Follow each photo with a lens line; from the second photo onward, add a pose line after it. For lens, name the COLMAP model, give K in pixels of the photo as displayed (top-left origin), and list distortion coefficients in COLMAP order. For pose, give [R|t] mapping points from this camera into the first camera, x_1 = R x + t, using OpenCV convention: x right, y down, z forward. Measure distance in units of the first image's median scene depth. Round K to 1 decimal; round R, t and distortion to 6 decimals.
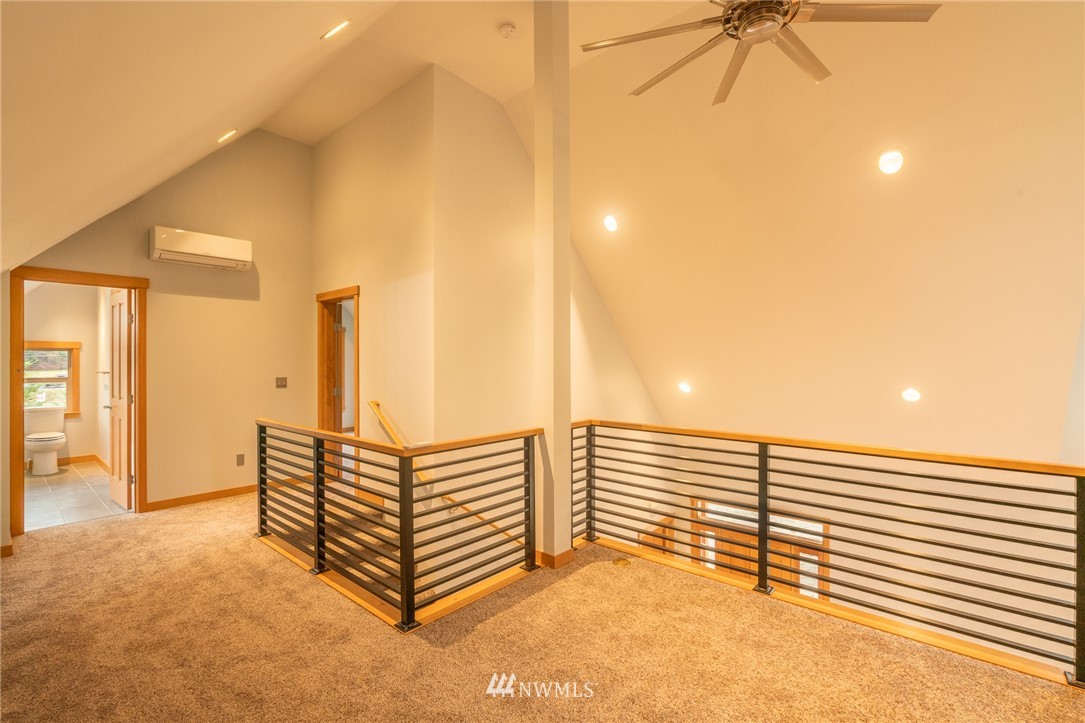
lens RADIAL K [[495.3, 0, 540.9], [0, 495.3, 357.7], [0, 0, 1]] dist [-0.050848, 0.018672]
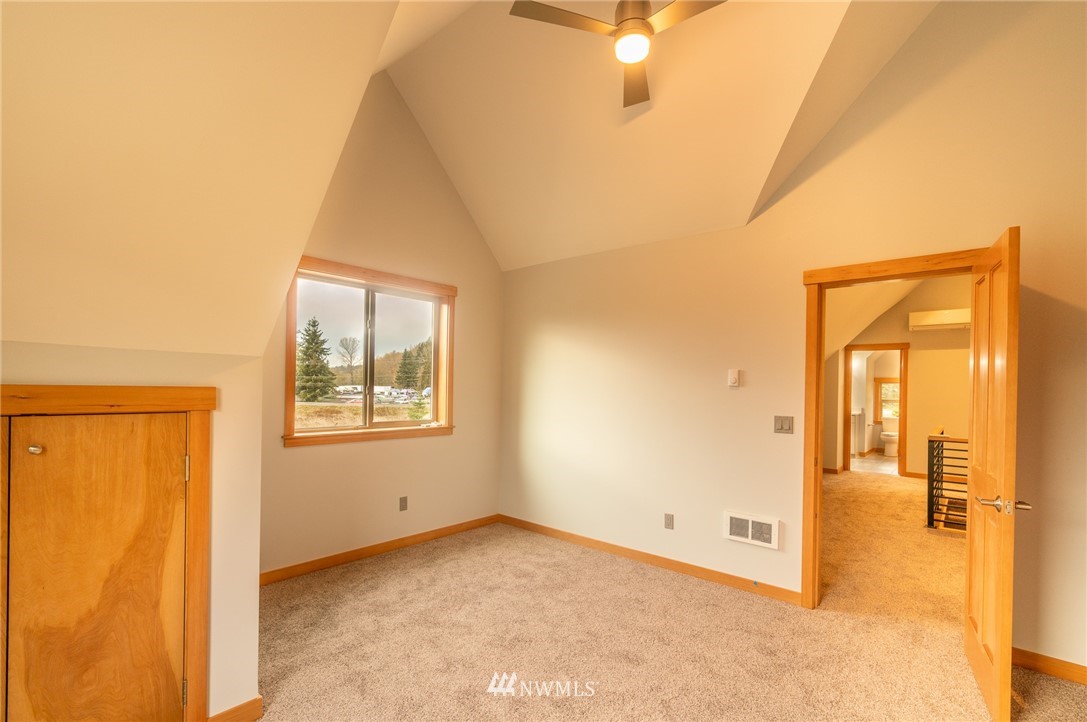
lens RADIAL K [[485.3, 0, 543.0], [0, 485.3, 385.9], [0, 0, 1]] dist [-0.000115, 0.000014]
pose [[-0.000647, 0.006862, -0.999976, 0.939921], [-0.009230, 0.999934, 0.006867, -0.008530], [0.999957, 0.009234, -0.000583, -0.317835]]
